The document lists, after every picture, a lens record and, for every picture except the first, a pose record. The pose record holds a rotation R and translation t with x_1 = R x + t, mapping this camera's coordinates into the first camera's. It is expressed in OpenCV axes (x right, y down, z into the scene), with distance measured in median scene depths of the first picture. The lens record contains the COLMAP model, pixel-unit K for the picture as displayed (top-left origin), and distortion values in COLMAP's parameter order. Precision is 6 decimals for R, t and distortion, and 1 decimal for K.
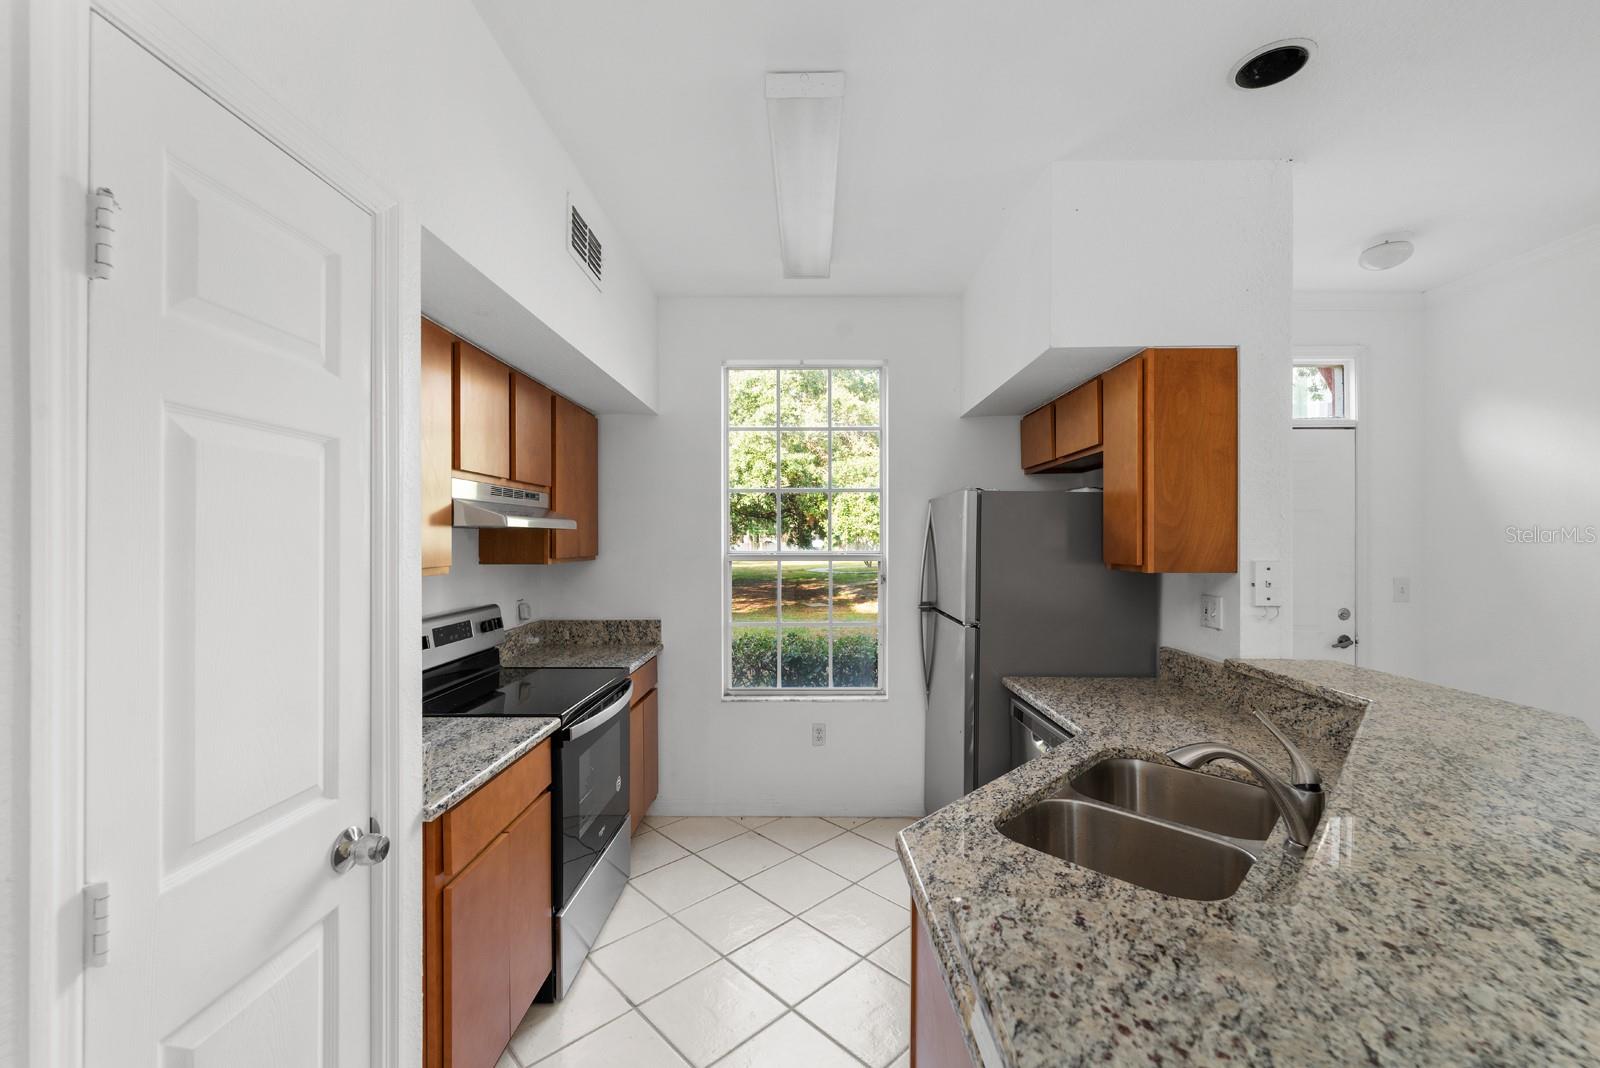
lens RADIAL K [[654.7, 0, 800.0], [0, 654.7, 534.0], [0, 0, 1]] dist [0.000965, 0.000030]
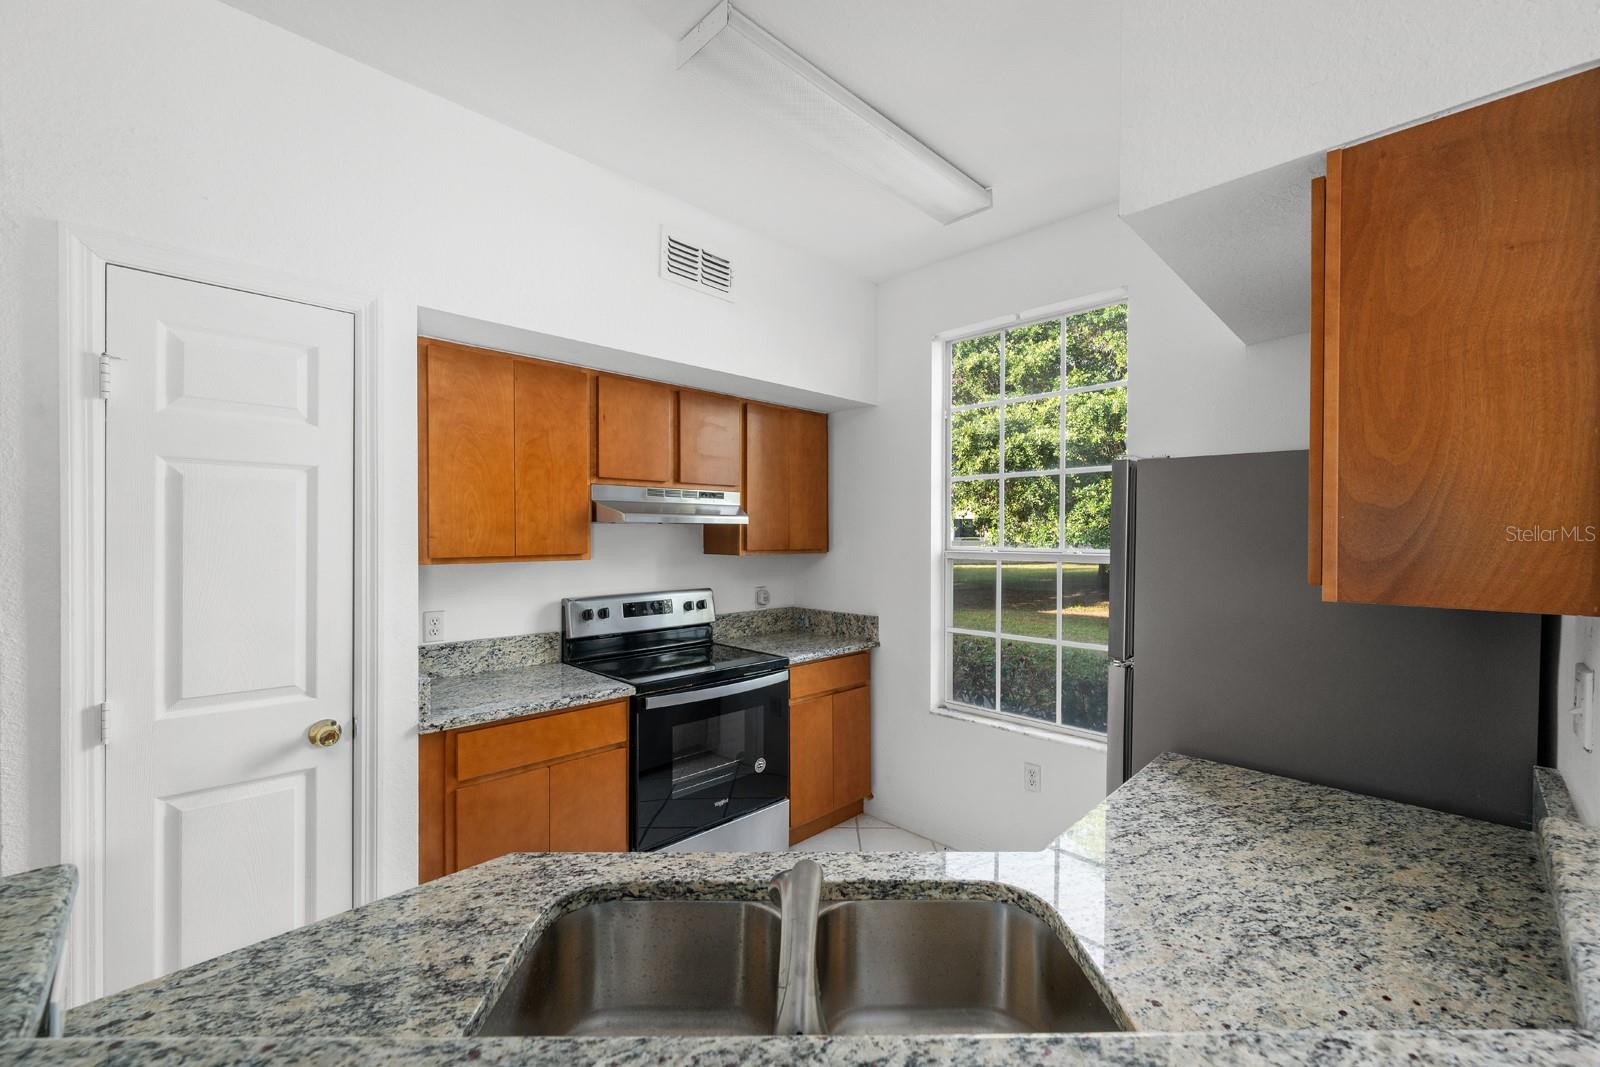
lens RADIAL K [[654.7, 0, 800.0], [0, 654.7, 533.5], [0, 0, 1]] dist [0.000965, 0.000030]
pose [[0.706903, 0.001983, -0.707308, 0.669296], [0.002417, 0.999983, 0.005219, 0.004487], [0.707306, -0.005399, 0.706887, 0.397929]]
